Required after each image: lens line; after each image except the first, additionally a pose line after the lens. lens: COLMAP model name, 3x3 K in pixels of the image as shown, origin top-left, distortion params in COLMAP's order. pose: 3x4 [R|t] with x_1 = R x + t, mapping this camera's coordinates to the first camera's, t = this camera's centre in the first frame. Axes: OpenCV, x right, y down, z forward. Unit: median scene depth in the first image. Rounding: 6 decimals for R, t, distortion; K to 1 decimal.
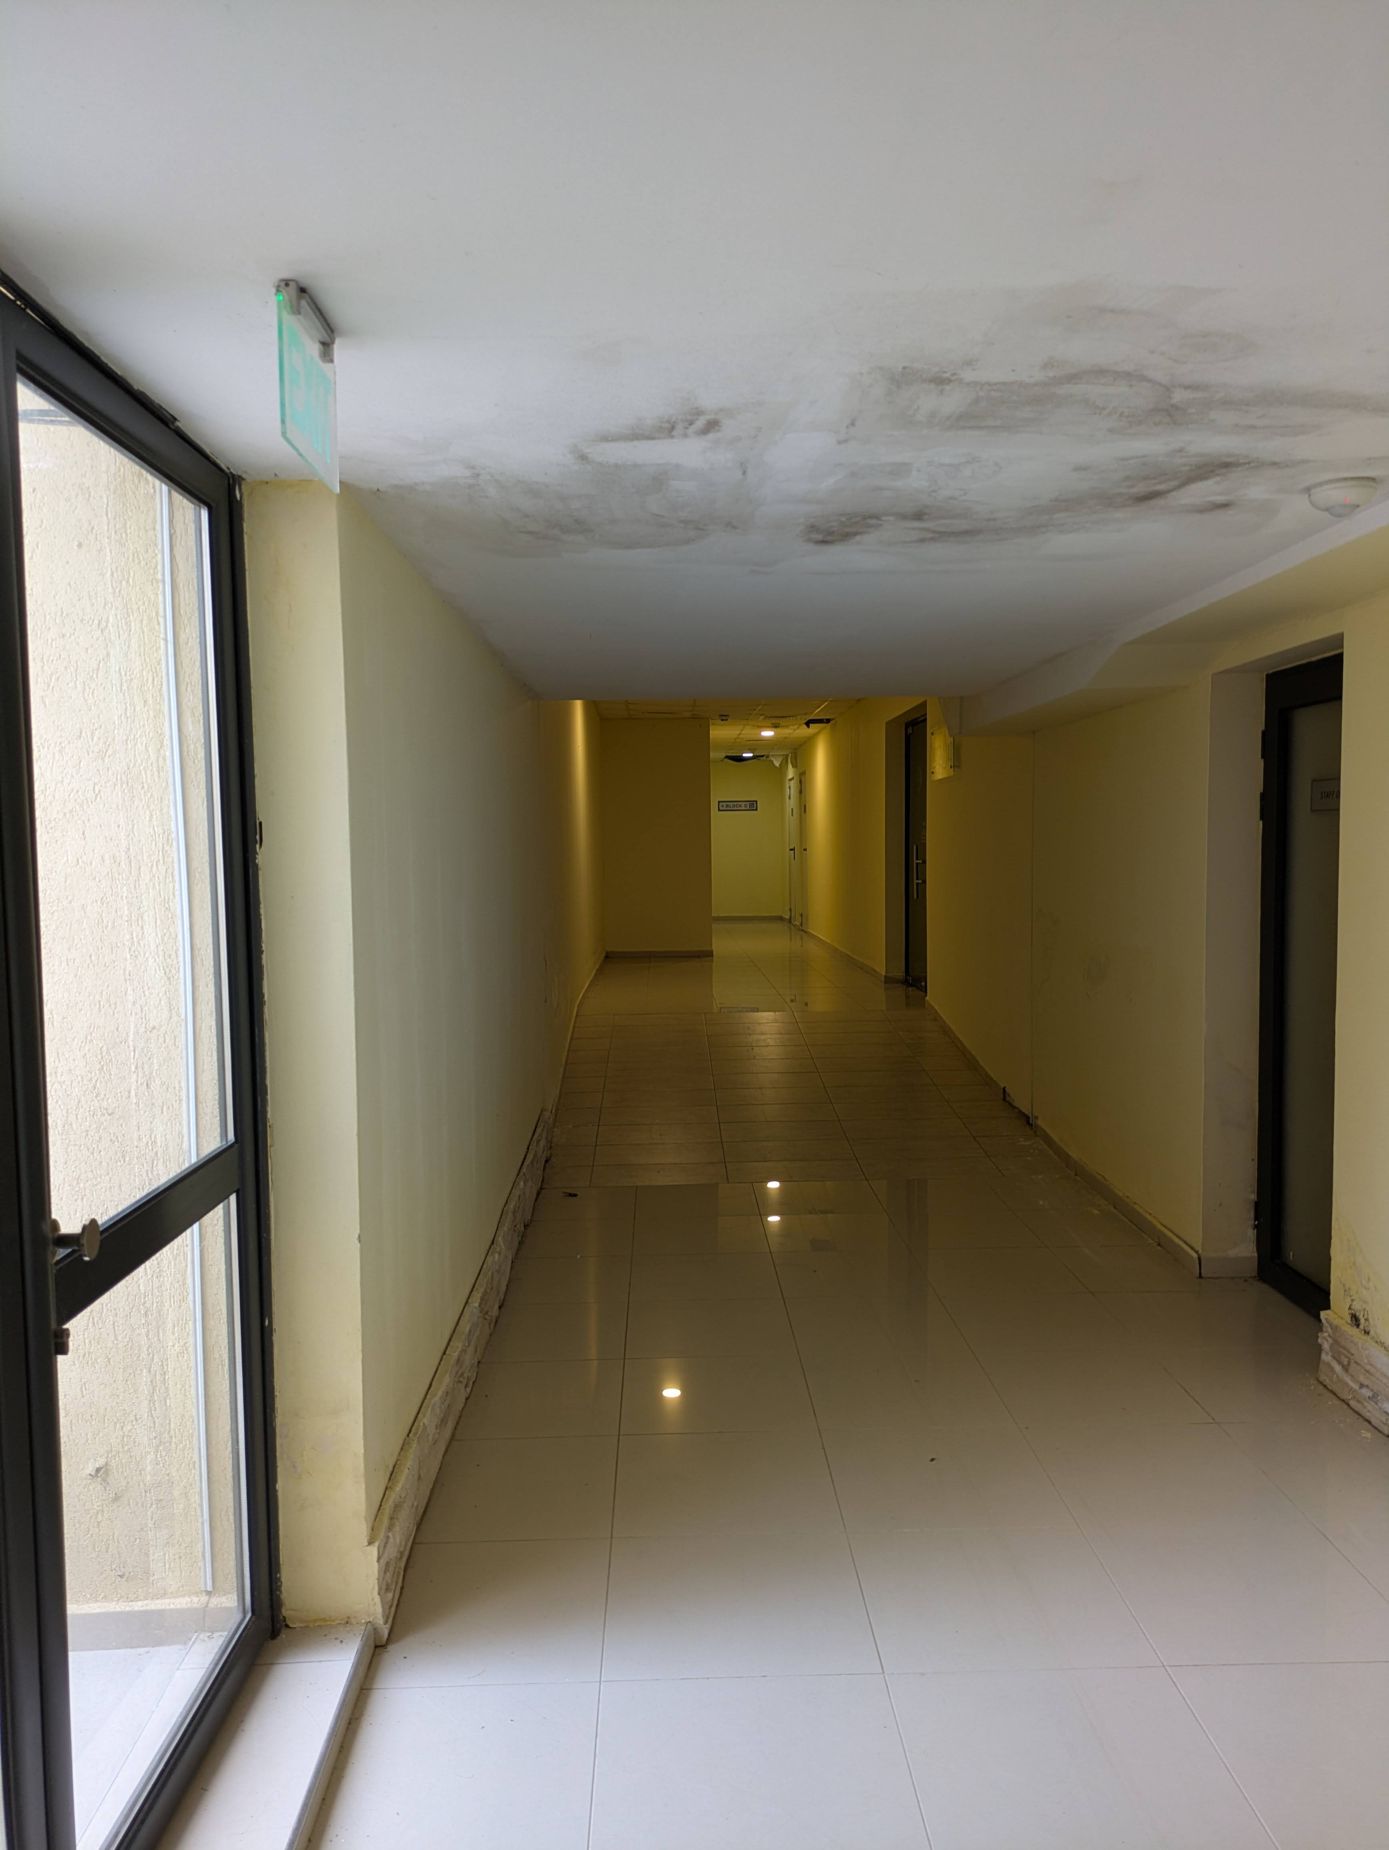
lens RADIAL K [[1374.1, 0, 695.1], [0, 1374.1, 927.2], [0, 0, 1]] dist [0.046917, -0.036722]
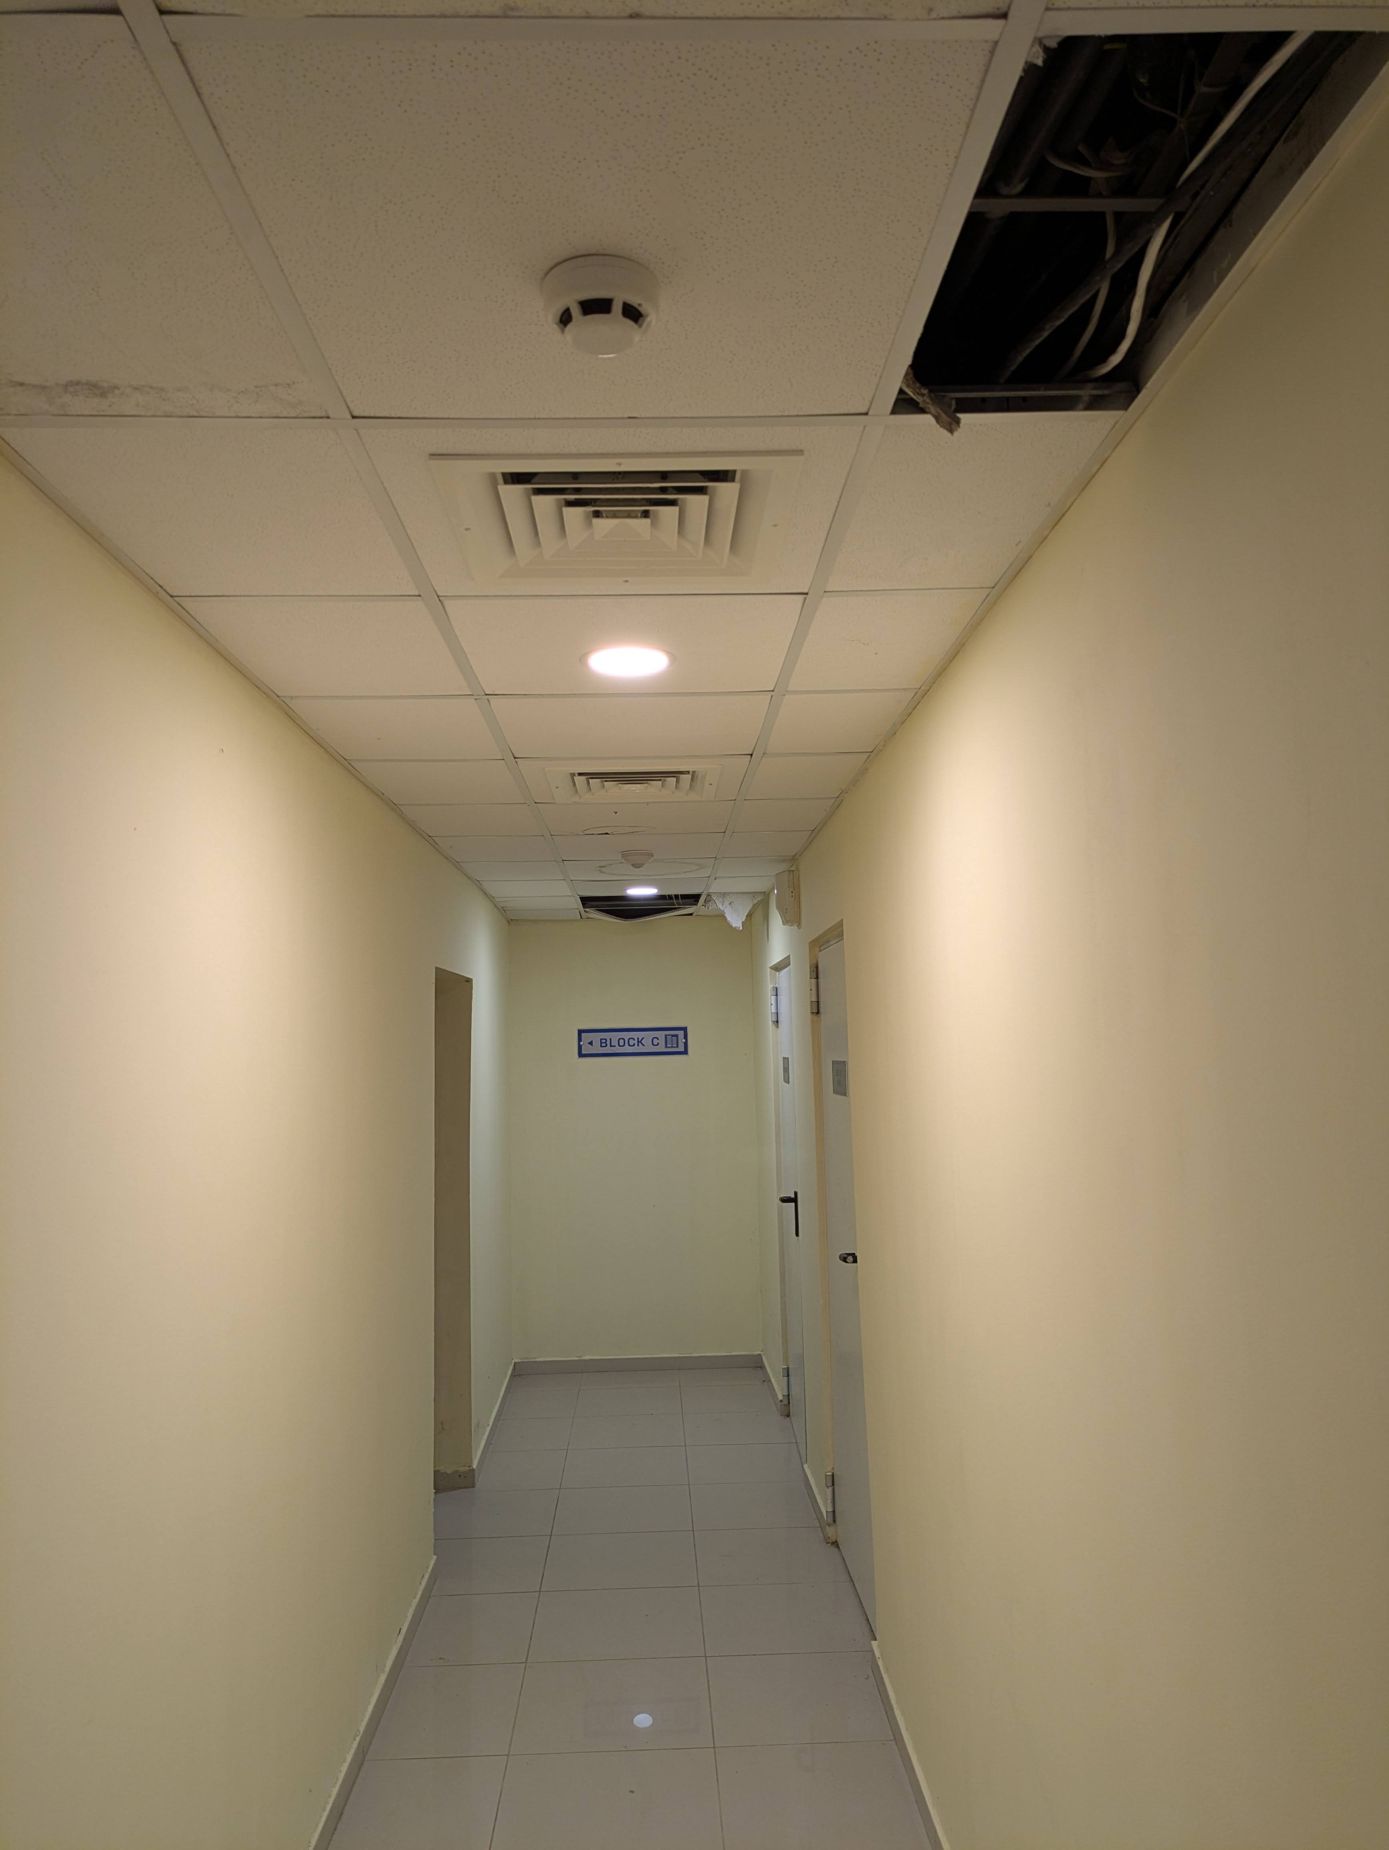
lens RADIAL K [[1374.1, 0, 694.0], [0, 1374.1, 924.0], [0, 0, 1]] dist [0.046917, -0.036722]
pose [[0.999888, -0.007983, 0.012662, 0.045466], [0.009753, 0.989166, -0.146477, -0.070161], [-0.011355, 0.146584, 0.989133, 0.678916]]
